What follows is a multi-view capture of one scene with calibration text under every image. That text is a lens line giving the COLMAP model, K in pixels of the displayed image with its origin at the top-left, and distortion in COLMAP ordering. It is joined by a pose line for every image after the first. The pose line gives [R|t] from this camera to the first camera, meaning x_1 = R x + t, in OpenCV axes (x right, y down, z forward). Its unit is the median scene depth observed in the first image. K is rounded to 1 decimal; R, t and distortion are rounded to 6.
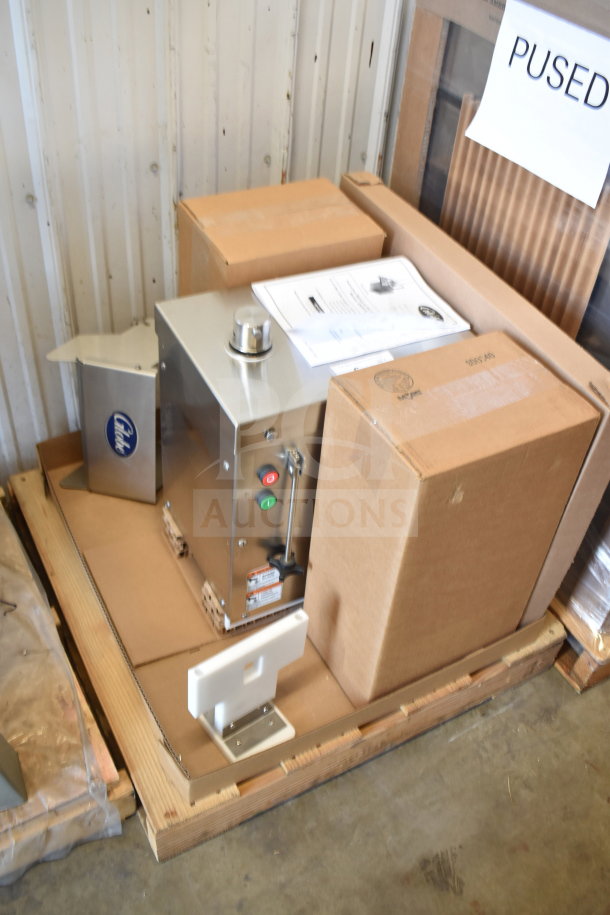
lens RADIAL K [[855.7, 0, 305.0], [0, 855.7, 457.5], [0, 0, 1]] dist [-0.051695, -0.001621]
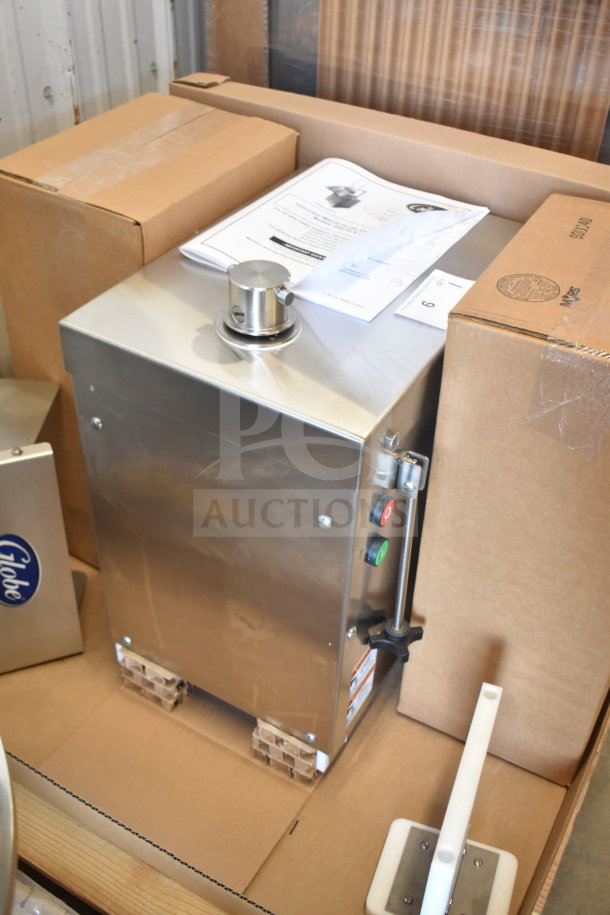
lens RADIAL K [[928.3, 0, 304.9], [0, 928.3, 473.8], [0, 0, 1]] dist [-0.076663, 0.008514]
pose [[0.849207, -0.381054, 0.365575, -0.270317], [0.386877, 0.920150, 0.060422, -0.052568], [-0.359408, 0.090121, 0.928819, 0.339020]]
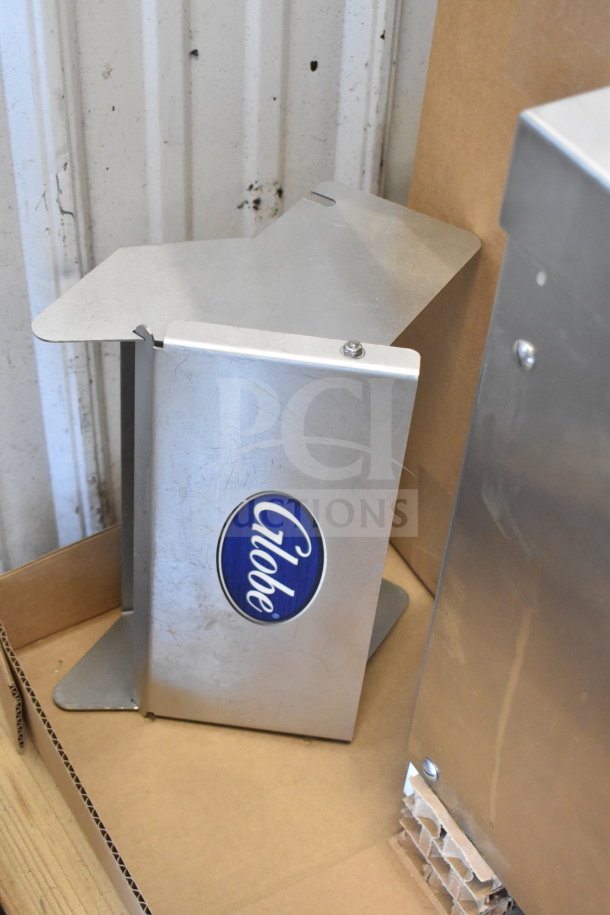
lens RADIAL K [[1386.1, 0, 305.0], [0, 1386.1, 457.5], [0, 0, 1]] dist [0.001071, -0.017732]
pose [[0.997944, -0.057887, 0.027506, -0.231216], [0.057275, 0.998105, 0.022512, -0.080631], [-0.028757, -0.020890, 0.999368, 0.532262]]
